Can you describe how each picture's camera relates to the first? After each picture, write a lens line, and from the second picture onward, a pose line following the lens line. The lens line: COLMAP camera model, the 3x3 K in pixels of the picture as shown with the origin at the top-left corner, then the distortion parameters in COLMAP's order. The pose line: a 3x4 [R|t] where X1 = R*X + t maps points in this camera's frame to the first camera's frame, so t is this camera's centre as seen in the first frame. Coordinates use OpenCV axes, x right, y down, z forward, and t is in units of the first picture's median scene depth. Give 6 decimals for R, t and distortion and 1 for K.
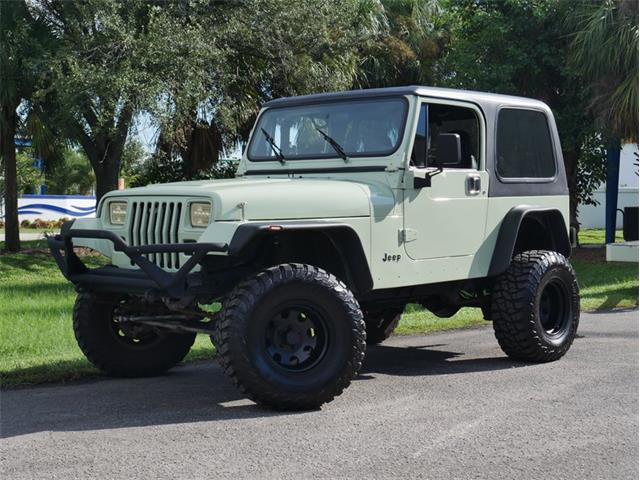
lens RADIAL K [[1061.6, 0, 320.0], [0, 1061.6, 240.0], [0, 0, 1]] dist [0.005330, -0.030557]
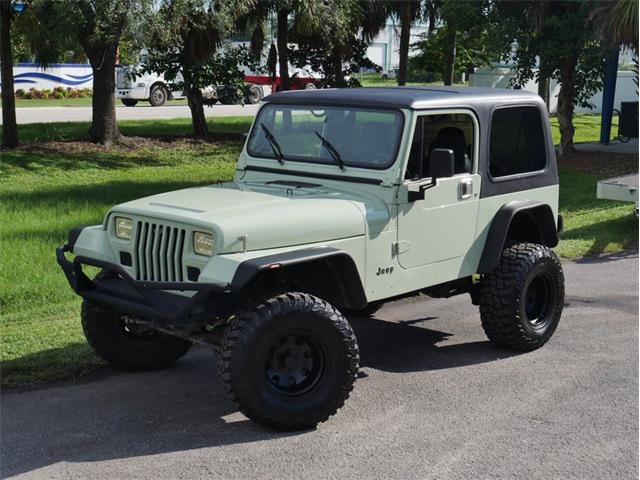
lens RADIAL K [[1061.6, 0, 320.0], [0, 1061.6, 240.0], [0, 0, 1]] dist [0.005330, -0.030557]
pose [[0.999924, 0.011363, 0.004880, -0.002208], [-0.011914, 0.990954, 0.133670, -0.146977], [-0.003317, -0.133718, 0.991014, -0.034168]]
